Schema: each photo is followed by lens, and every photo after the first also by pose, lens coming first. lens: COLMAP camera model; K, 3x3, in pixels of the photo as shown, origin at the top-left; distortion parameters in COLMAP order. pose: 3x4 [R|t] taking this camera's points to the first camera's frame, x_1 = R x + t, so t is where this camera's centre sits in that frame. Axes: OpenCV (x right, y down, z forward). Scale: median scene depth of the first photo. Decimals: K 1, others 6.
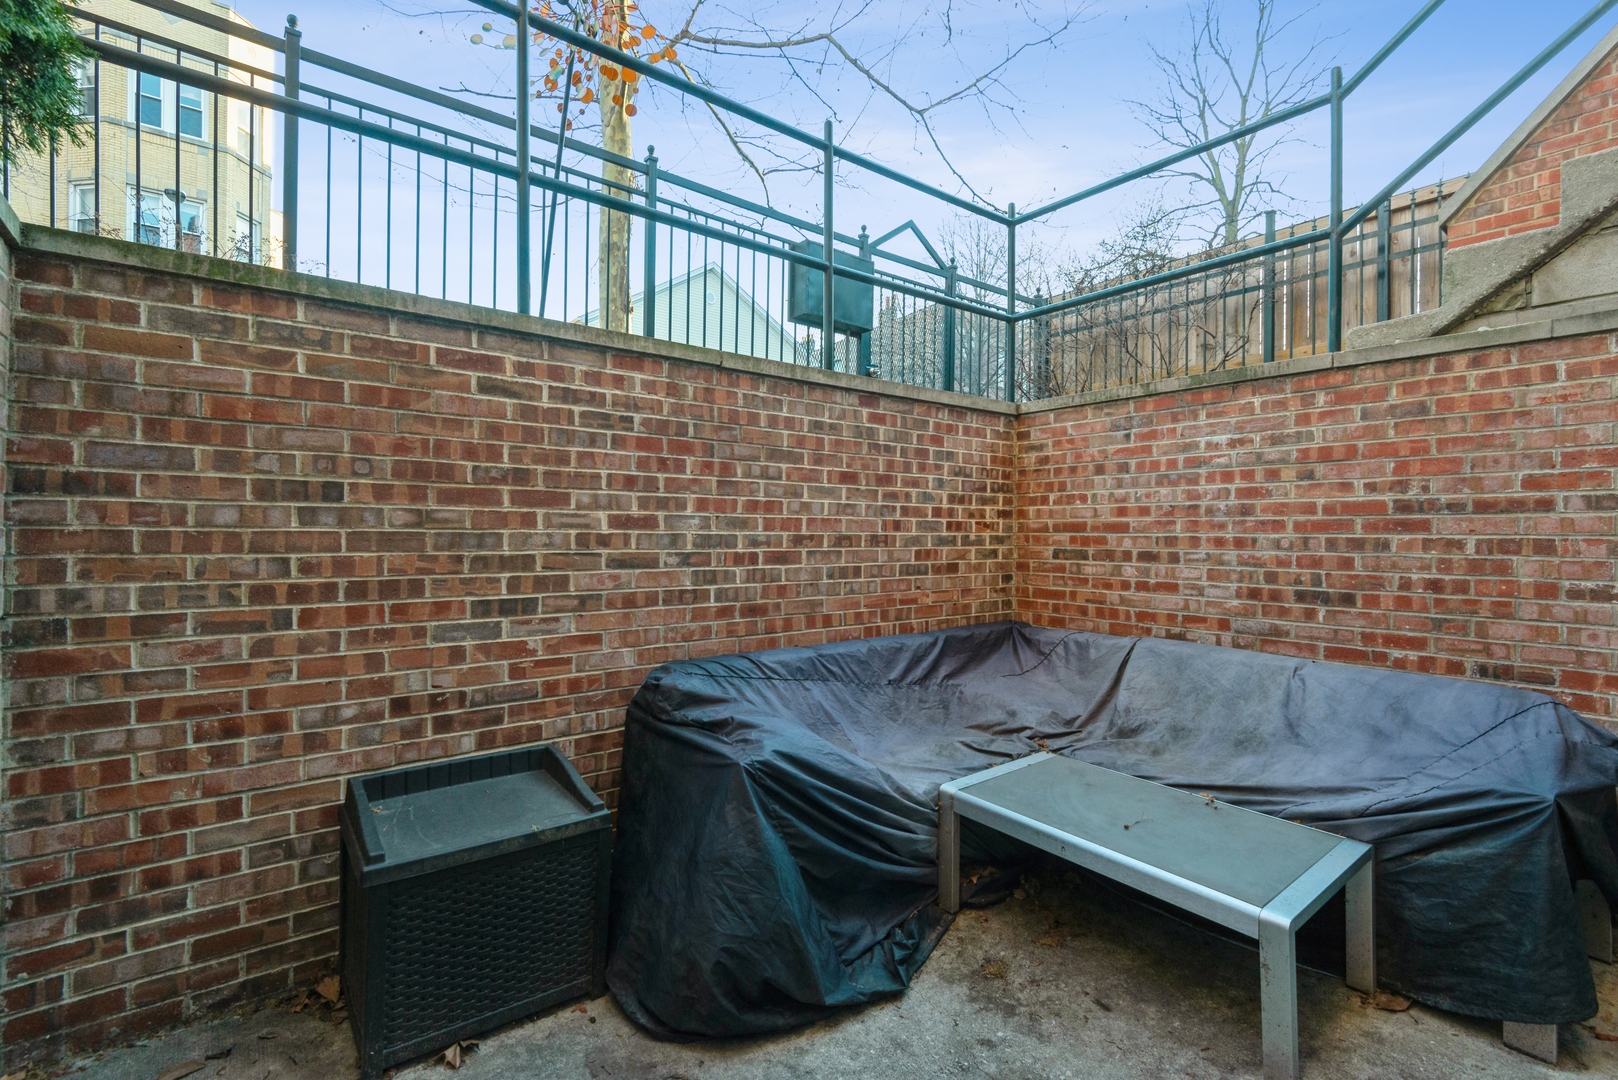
lens RADIAL K [[732.7, 0, 802.1], [0, 732.7, 537.5], [0, 0, 1]] dist [0.004319, 0.000111]
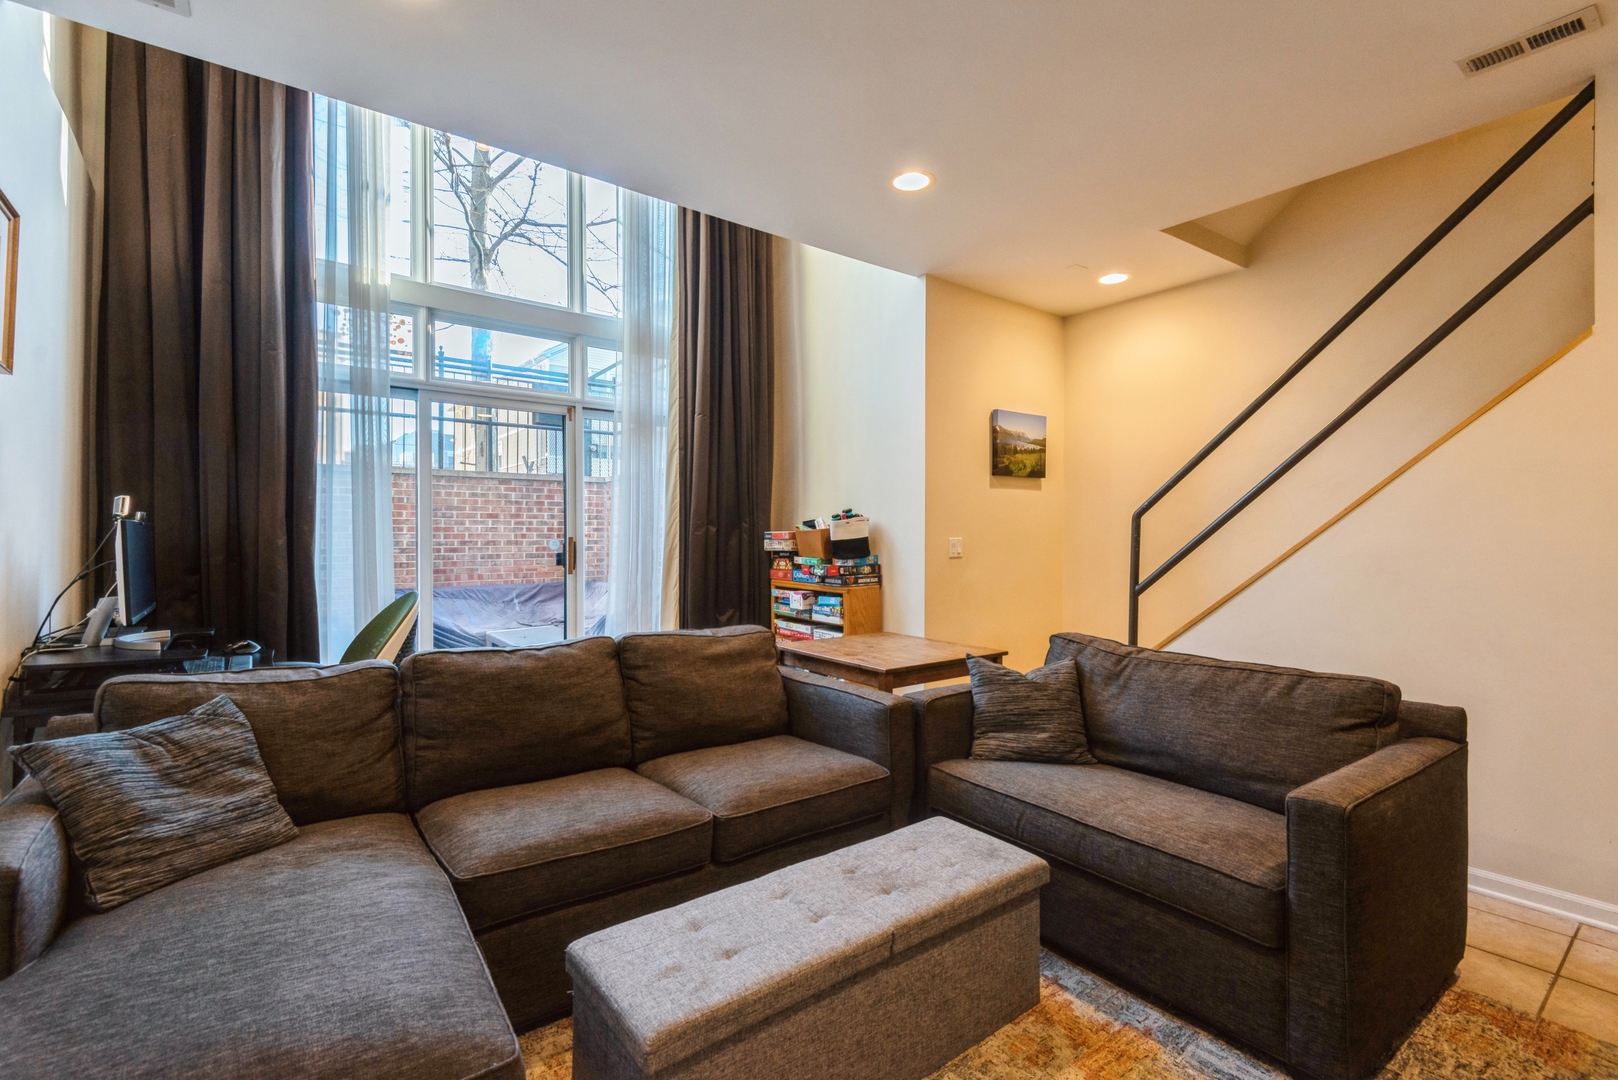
lens RADIAL K [[732.7, 0, 818.4], [0, 732.7, 537.3], [0, 0, 1]] dist [0.004319, 0.000111]
pose [[0.999953, -0.009292, 0.002801, 1.089735], [0.009312, 0.999930, -0.007258, 0.013083], [-0.002733, 0.007284, 0.999970, -1.331511]]
